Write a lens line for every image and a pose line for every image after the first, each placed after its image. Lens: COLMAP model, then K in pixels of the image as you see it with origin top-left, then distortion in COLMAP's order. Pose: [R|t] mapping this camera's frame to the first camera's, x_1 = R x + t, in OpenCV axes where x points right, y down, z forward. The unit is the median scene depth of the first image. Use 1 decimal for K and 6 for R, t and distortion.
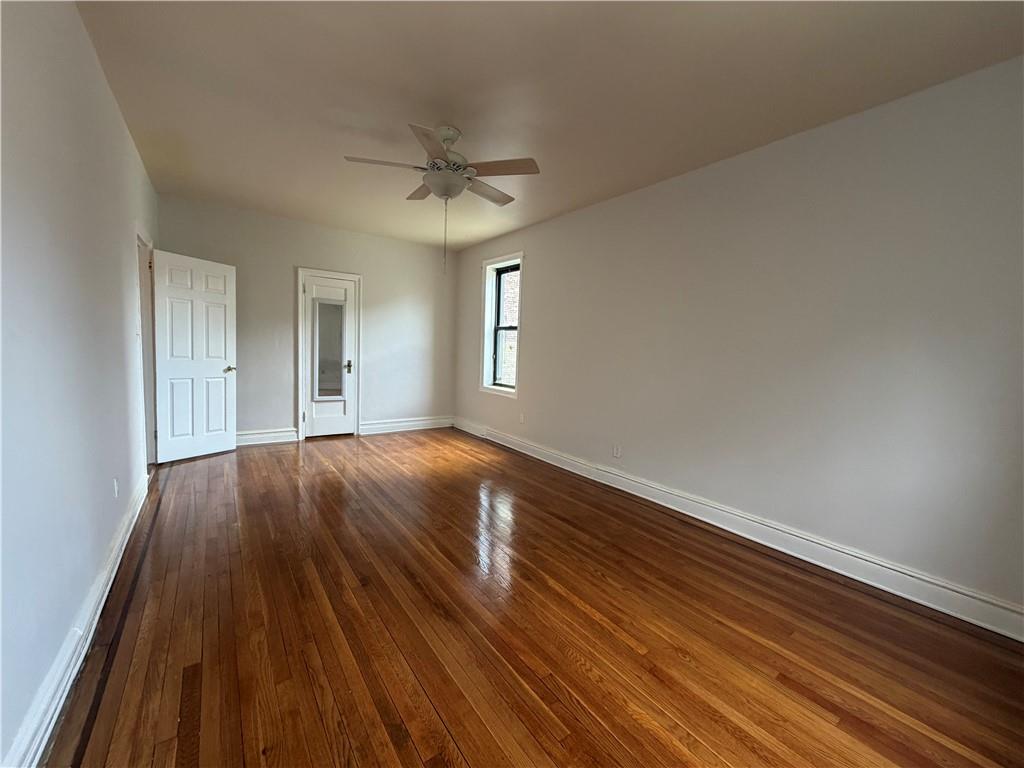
lens RADIAL K [[408.3, 0, 511.4], [0, 408.3, 380.6], [0, 0, 1]] dist [-0.001480, 0.000682]
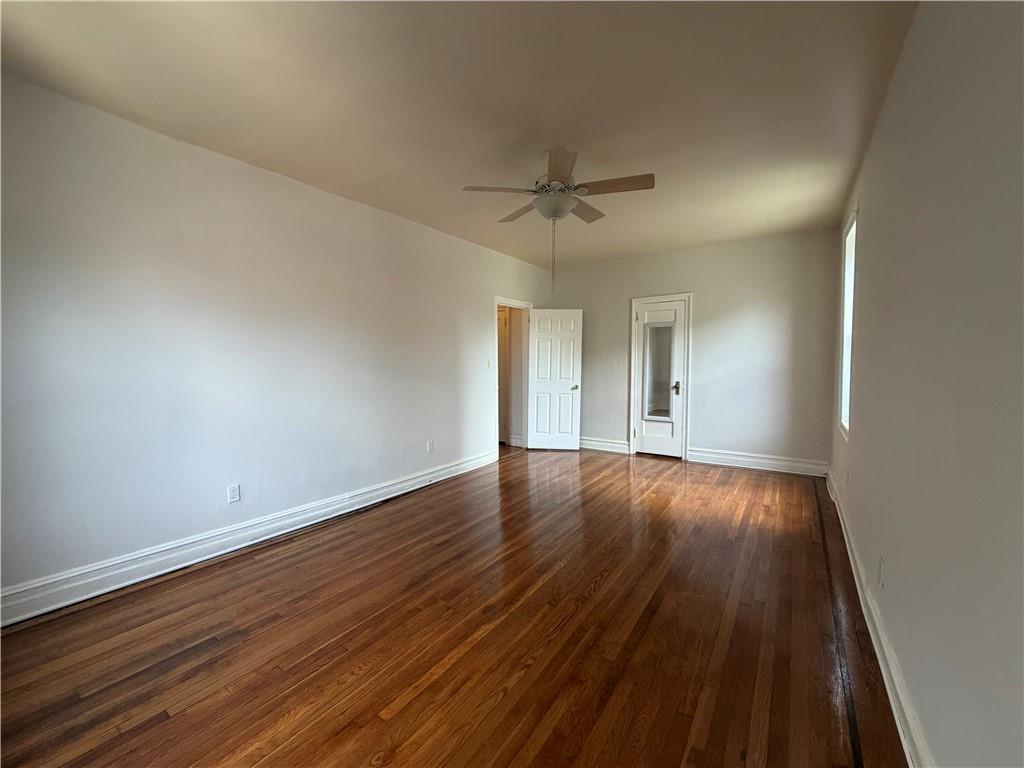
lens RADIAL K [[408.3, 0, 511.7], [0, 408.3, 381.5], [0, 0, 1]] dist [-0.001480, 0.000682]
pose [[0.330187, 0.000068, -0.943916, 0.421924], [-0.055809, 0.998252, -0.019450, -0.009167], [0.942264, 0.059101, 0.329613, 0.324325]]
